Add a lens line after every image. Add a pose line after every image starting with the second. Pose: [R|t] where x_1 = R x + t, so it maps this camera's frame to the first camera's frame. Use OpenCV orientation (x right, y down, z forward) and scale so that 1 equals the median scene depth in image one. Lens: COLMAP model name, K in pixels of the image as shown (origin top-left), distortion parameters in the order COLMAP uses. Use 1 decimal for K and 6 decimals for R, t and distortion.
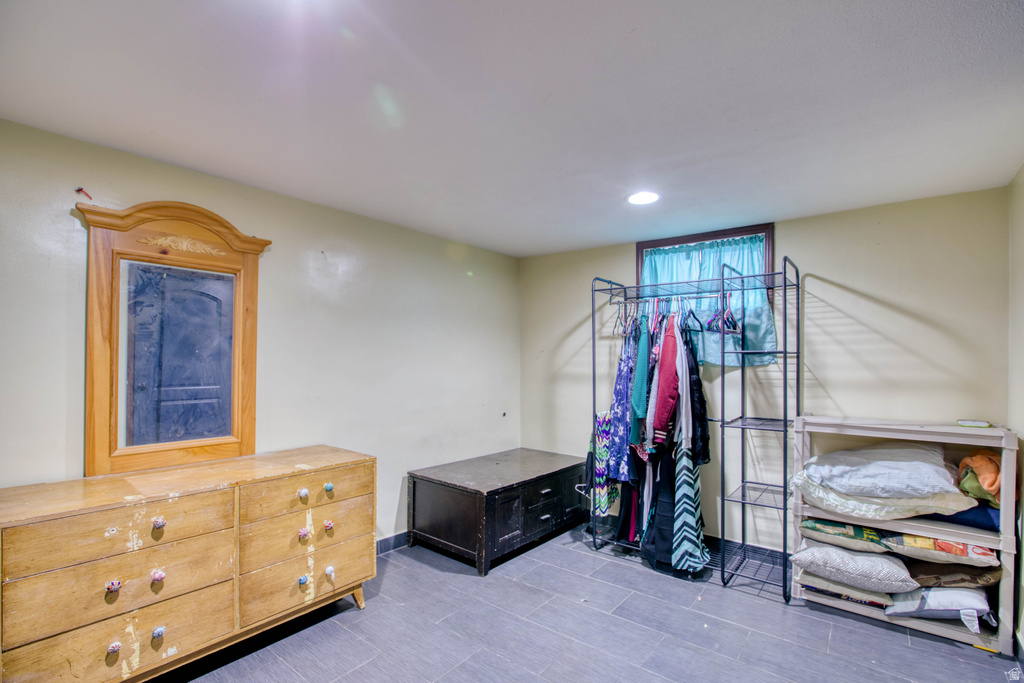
lens RADIAL K [[467.0, 0, 508.5], [0, 467.0, 363.7], [0, 0, 1]] dist [-0.029377, 0.000516]
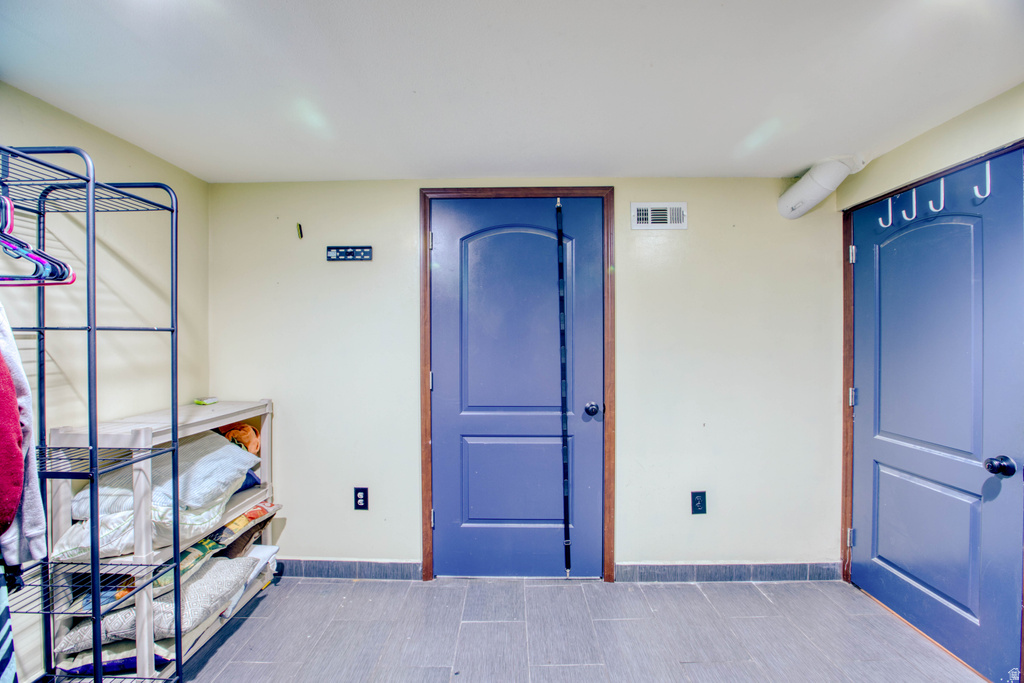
lens RADIAL K [[463.9, 0, 513.9], [0, 463.9, 332.1], [0, 0, 1]] dist [-0.024204, 0.000124]
pose [[-0.626330, -0.002311, 0.779555, -0.238875], [-0.007252, 0.999970, -0.002862, -0.028518], [-0.779525, -0.007446, -0.626327, 1.067160]]
